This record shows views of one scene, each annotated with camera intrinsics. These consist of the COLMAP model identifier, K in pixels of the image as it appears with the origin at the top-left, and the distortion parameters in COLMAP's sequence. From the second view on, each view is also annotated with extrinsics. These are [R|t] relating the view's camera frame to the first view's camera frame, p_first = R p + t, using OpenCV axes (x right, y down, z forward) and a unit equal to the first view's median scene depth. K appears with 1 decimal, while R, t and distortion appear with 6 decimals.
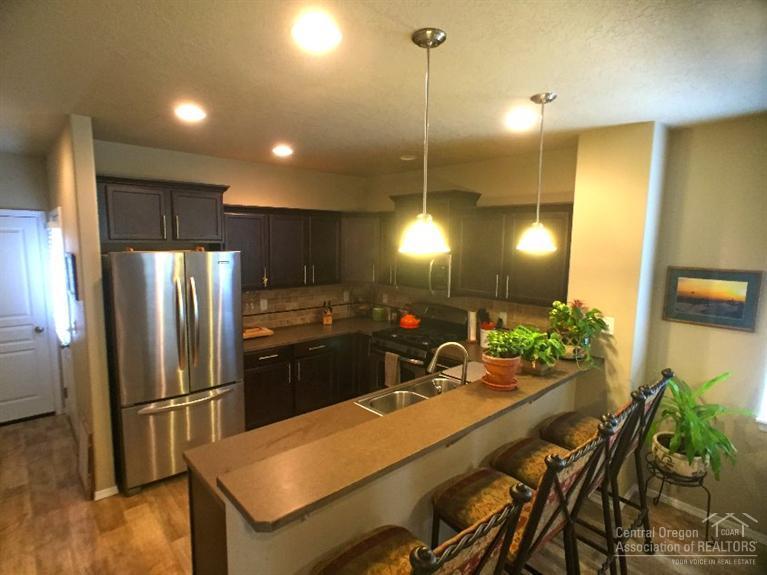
lens RADIAL K [[407.2, 0, 382.3], [0, 407.2, 290.3], [0, 0, 1]] dist [0.000073, 0.002095]
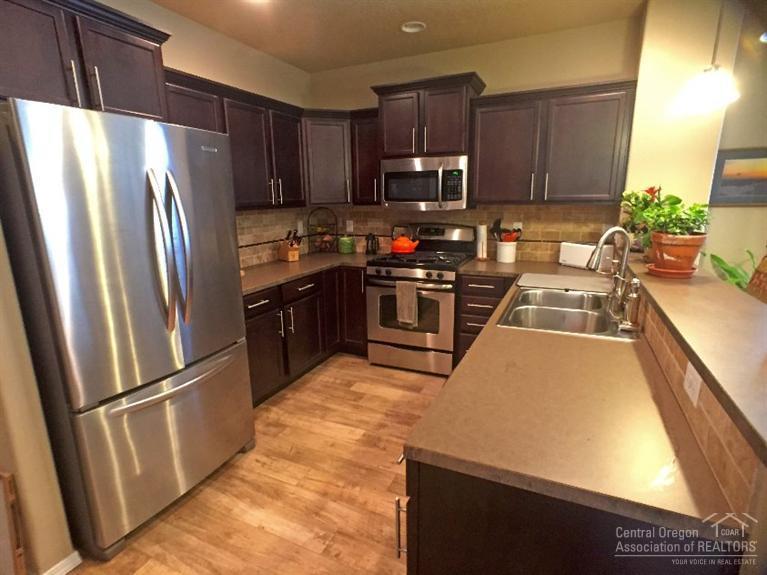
lens RADIAL K [[407.2, 0, 382.2], [0, 407.2, 285.3], [0, 0, 1]] dist [0.000073, 0.002095]
pose [[0.923174, -0.113236, 0.367324, -0.313691], [0.078237, 0.990973, 0.108861, 0.068012], [-0.376335, -0.071760, 0.923700, 0.258659]]
